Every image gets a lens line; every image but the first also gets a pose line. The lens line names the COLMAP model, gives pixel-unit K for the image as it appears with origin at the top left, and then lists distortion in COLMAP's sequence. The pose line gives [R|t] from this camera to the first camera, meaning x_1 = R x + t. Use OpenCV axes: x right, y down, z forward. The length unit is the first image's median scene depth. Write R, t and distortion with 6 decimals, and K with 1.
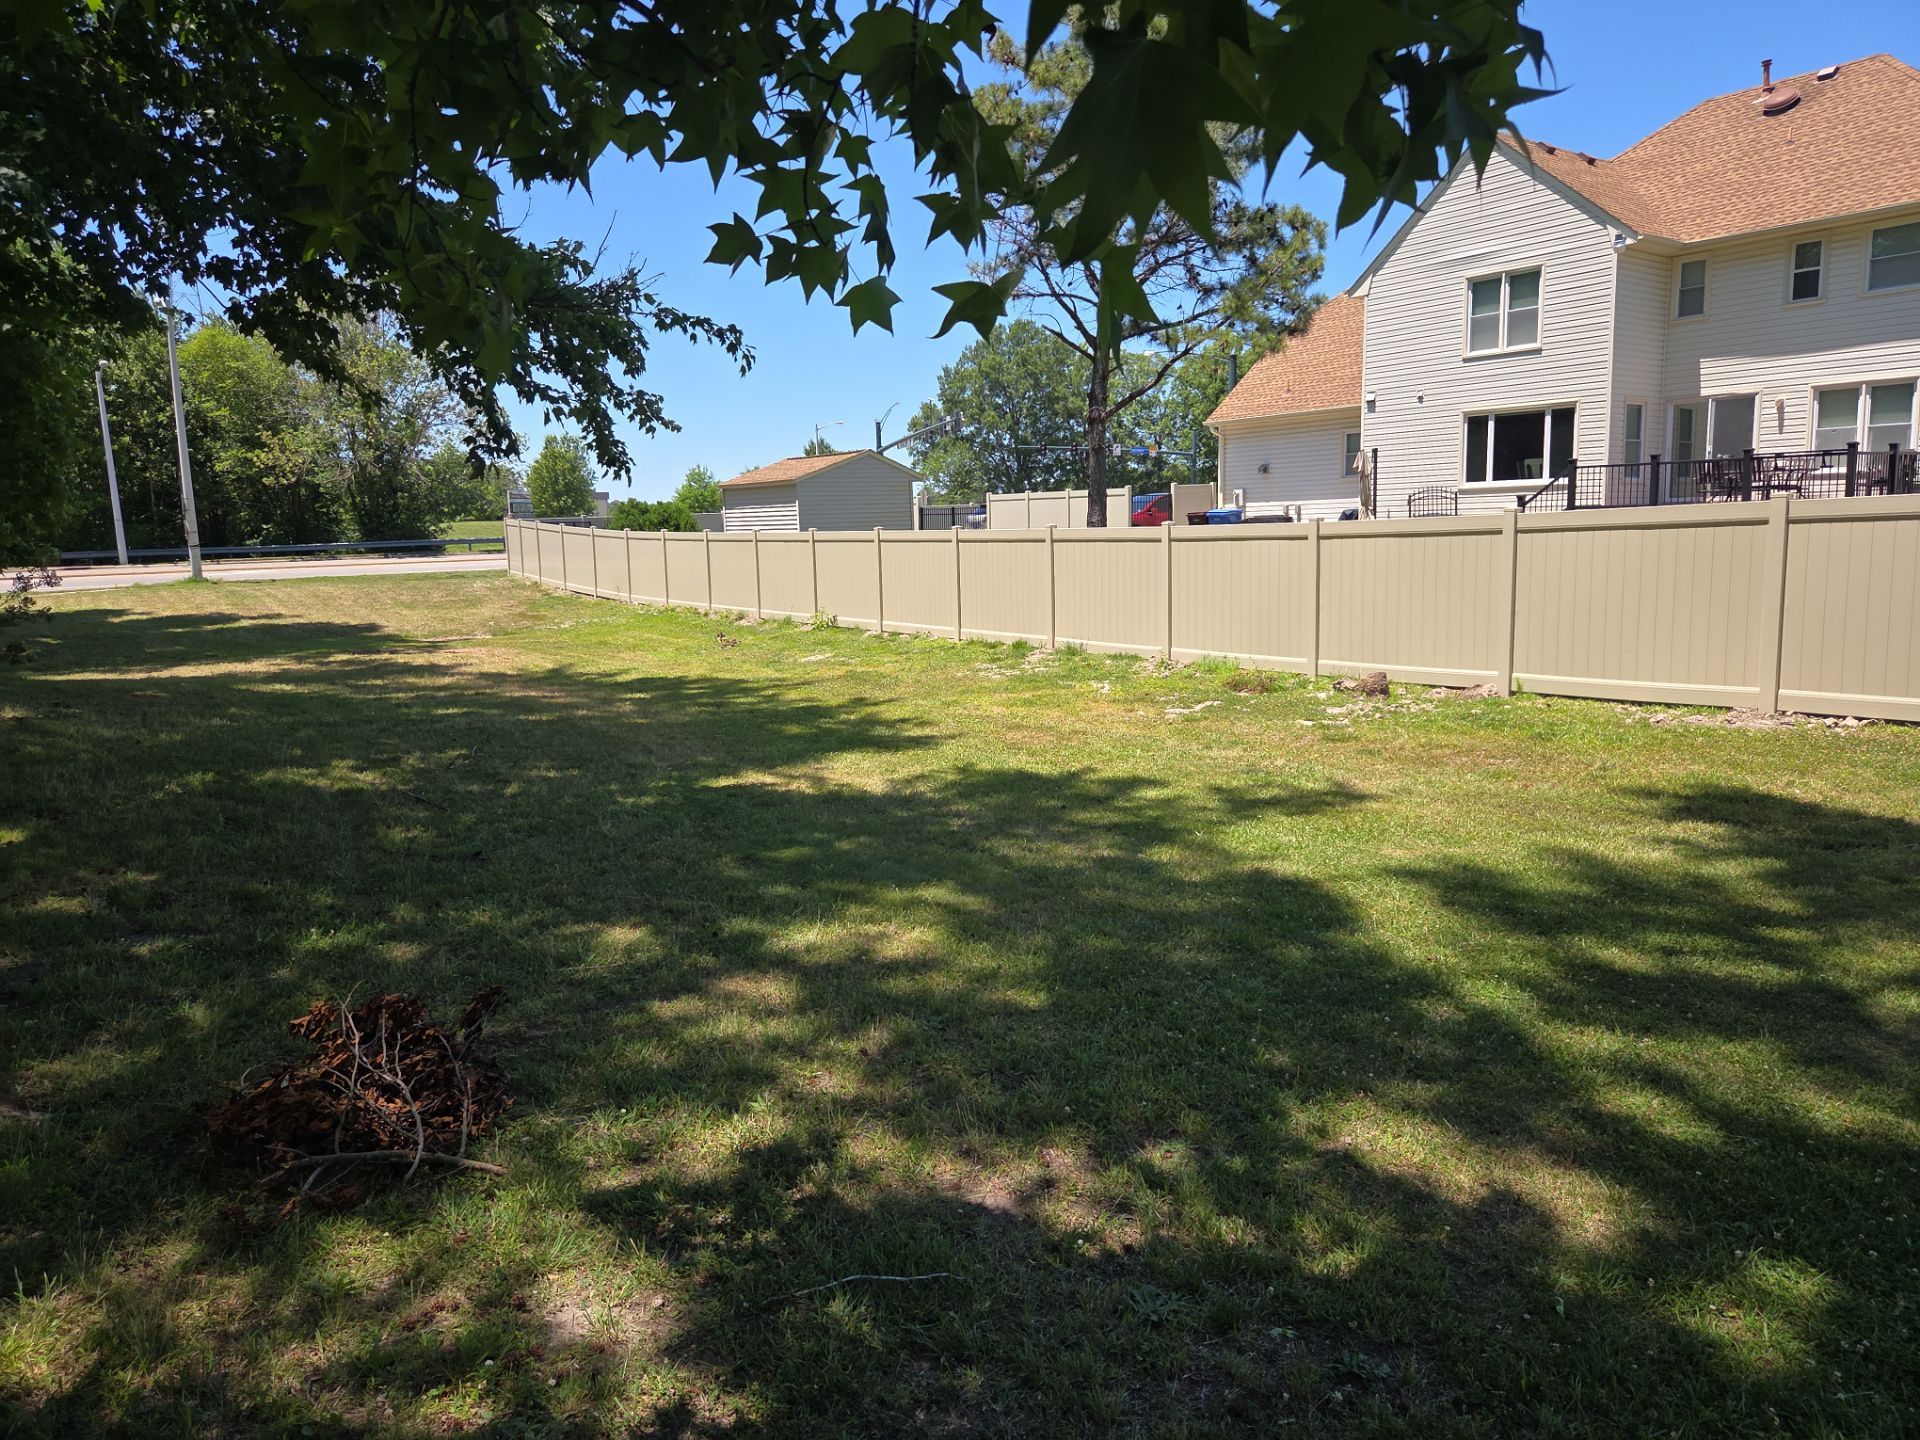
lens RADIAL K [[1309.5, 0, 955.1], [0, 1309.5, 685.3], [0, 0, 1]] dist [0.082469, -0.068544]
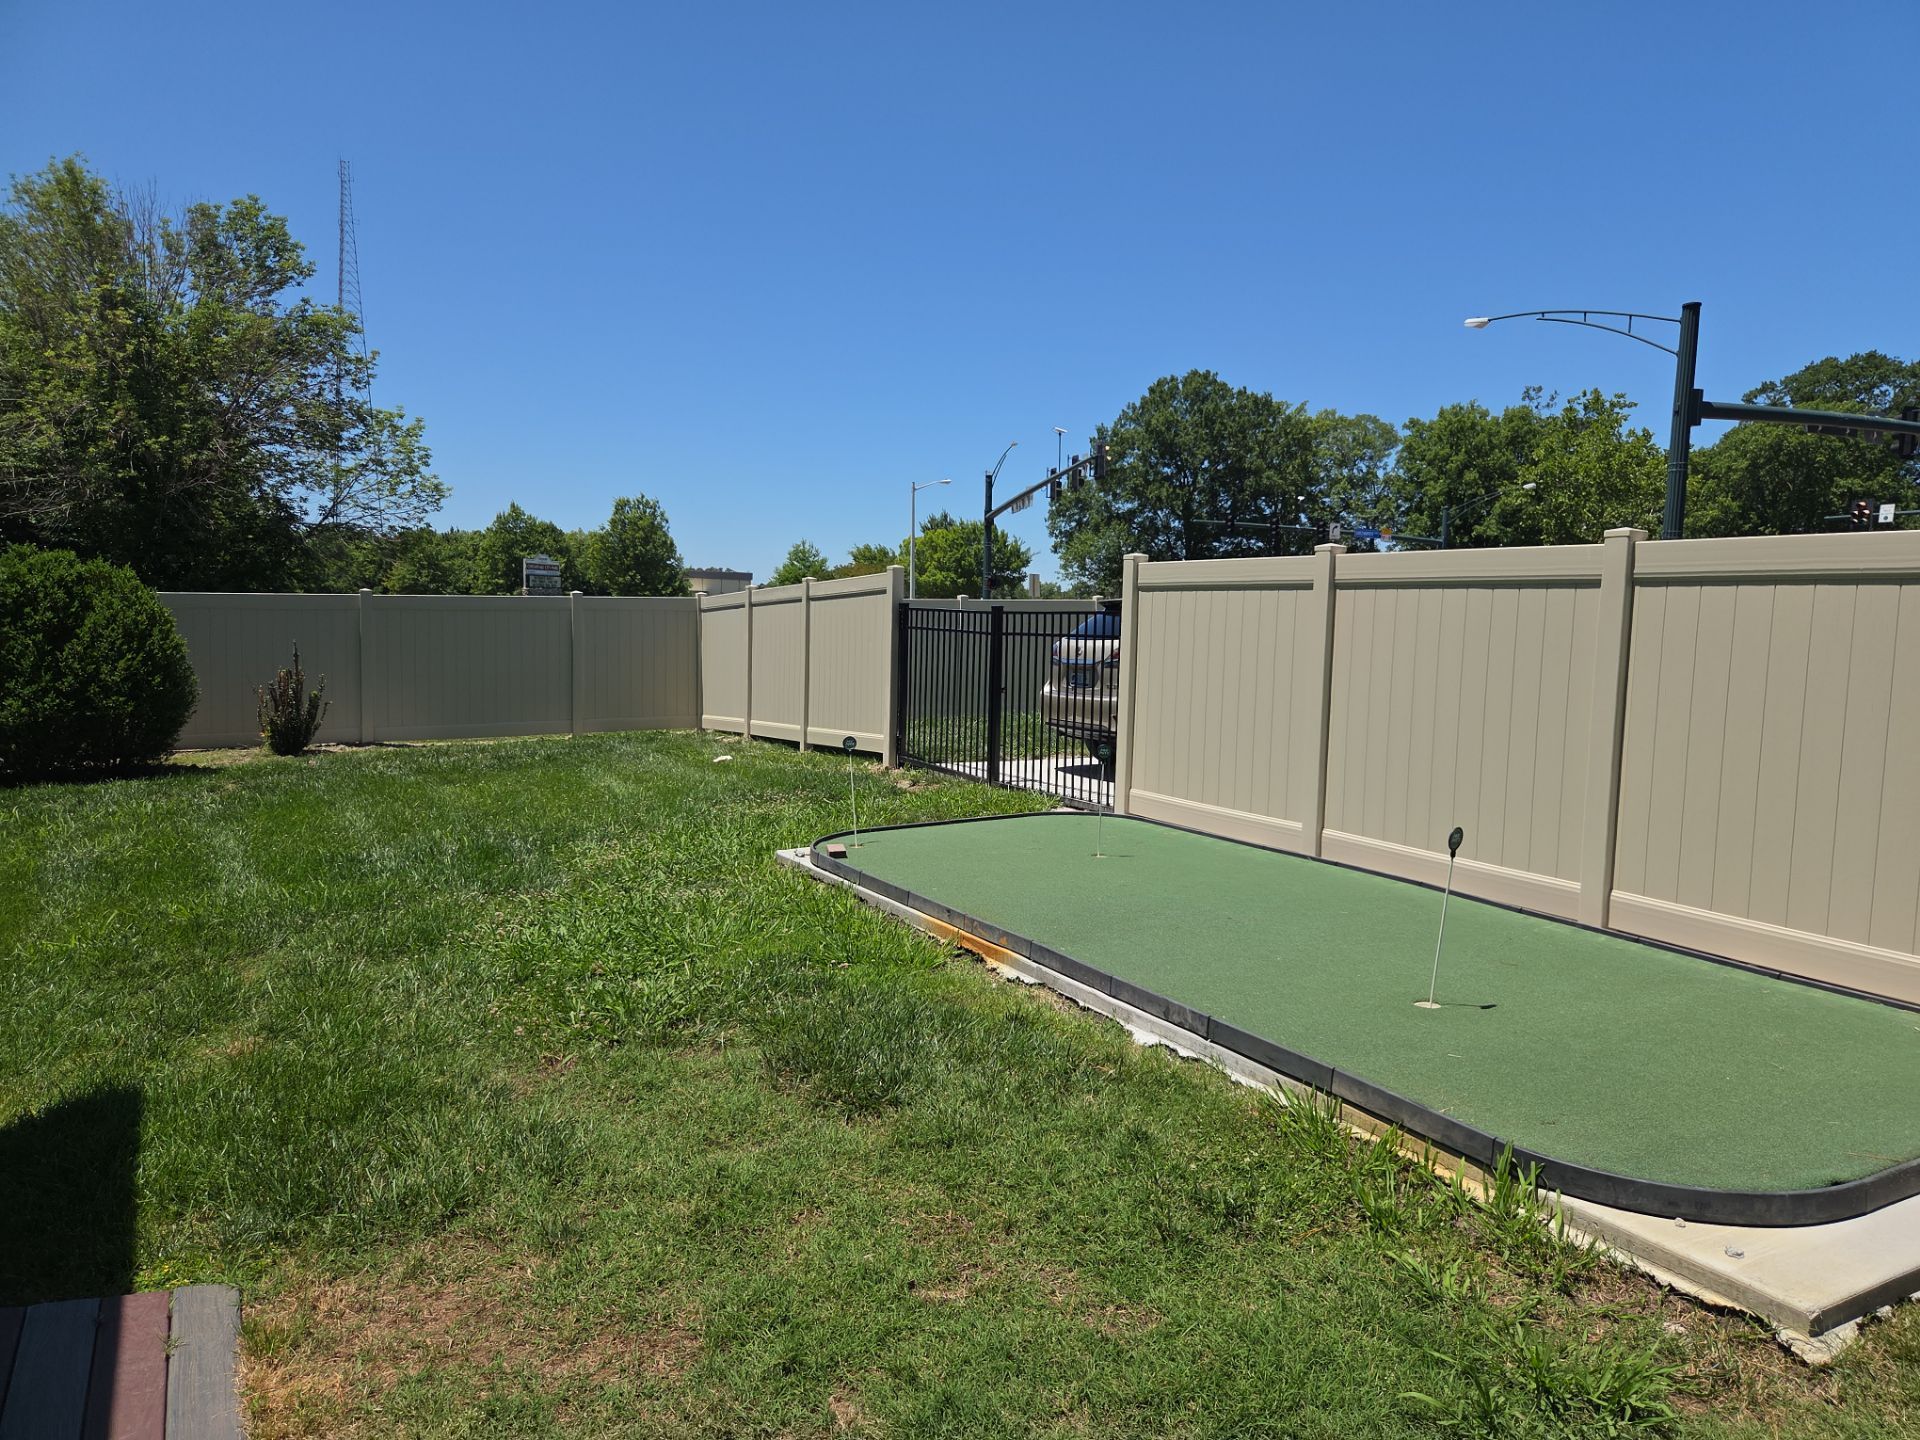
lens RADIAL K [[1276.9, 0, 959.3], [0, 1276.9, 699.5], [0, 0, 1]] dist [0.074721, -0.054174]
pose [[0.991324, 0.050250, -0.121459, 0.043683], [-0.057022, 0.996969, -0.052933, -0.139175], [0.118431, 0.059399, 0.991184, 1.000734]]
